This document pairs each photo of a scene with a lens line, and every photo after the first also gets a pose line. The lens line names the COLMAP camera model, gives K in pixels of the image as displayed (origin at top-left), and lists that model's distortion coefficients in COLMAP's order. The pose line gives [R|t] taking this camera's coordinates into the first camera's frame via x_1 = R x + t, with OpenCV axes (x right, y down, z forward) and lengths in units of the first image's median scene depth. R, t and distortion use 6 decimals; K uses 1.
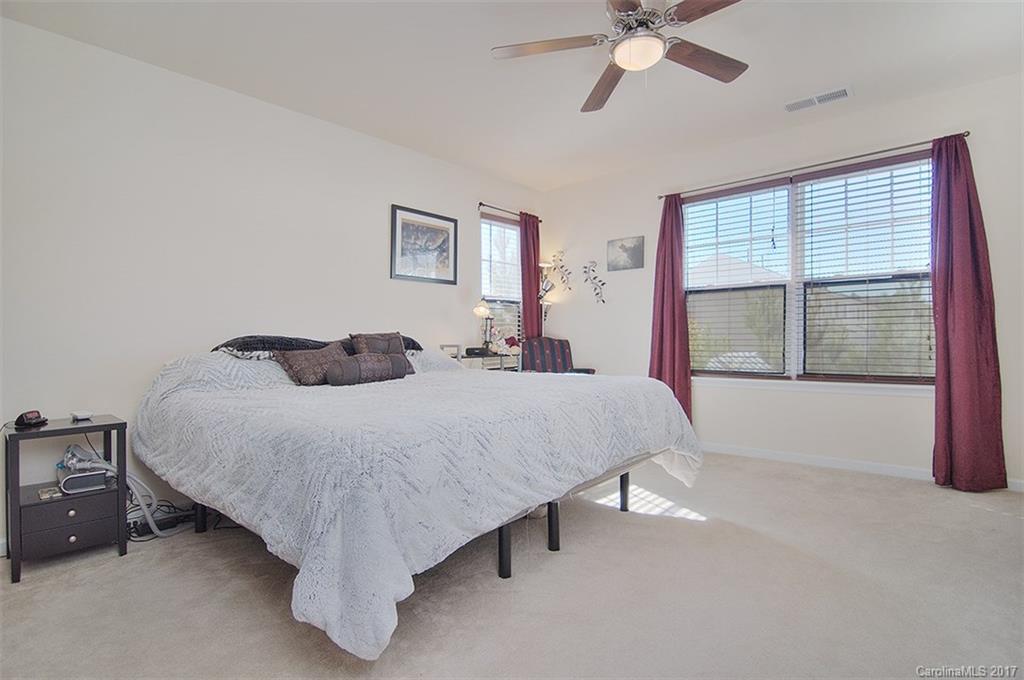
lens RADIAL K [[501.7, 0, 512.0], [0, 501.7, 340.0], [0, 0, 1]] dist [-0.000113, -0.000047]
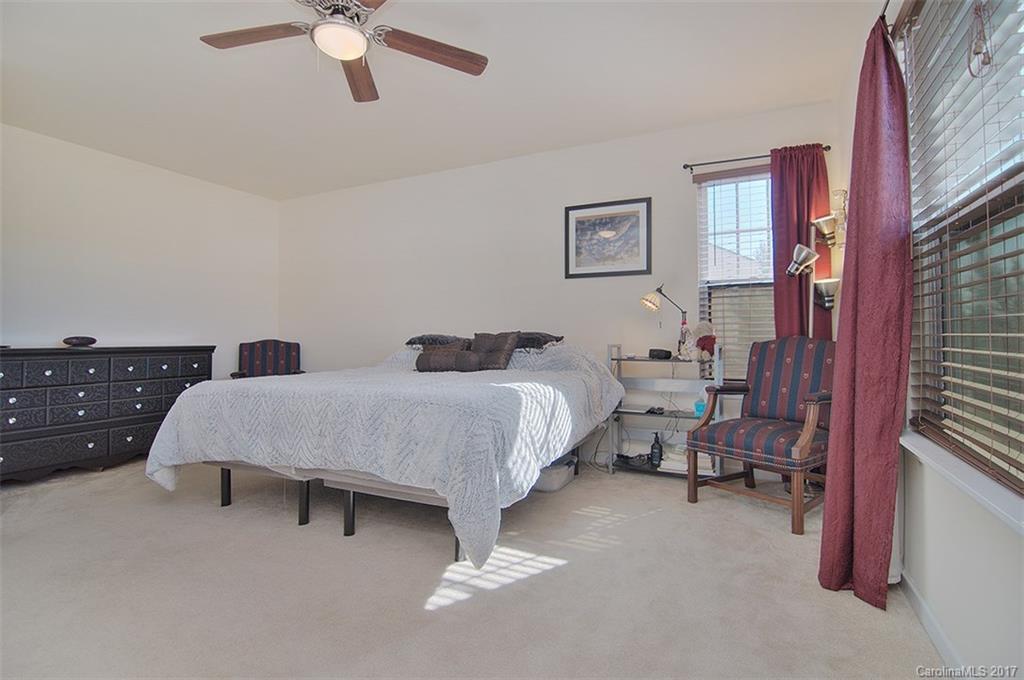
lens RADIAL K [[491.8, 0, 511.7], [0, 491.8, 329.6], [0, 0, 1]] dist [-0.001110, -0.000109]
pose [[0.262105, 0.010967, -0.964977, 0.712772], [-0.000145, 0.999936, 0.011325, -0.028130], [0.965039, -0.002828, 0.262089, 0.619694]]
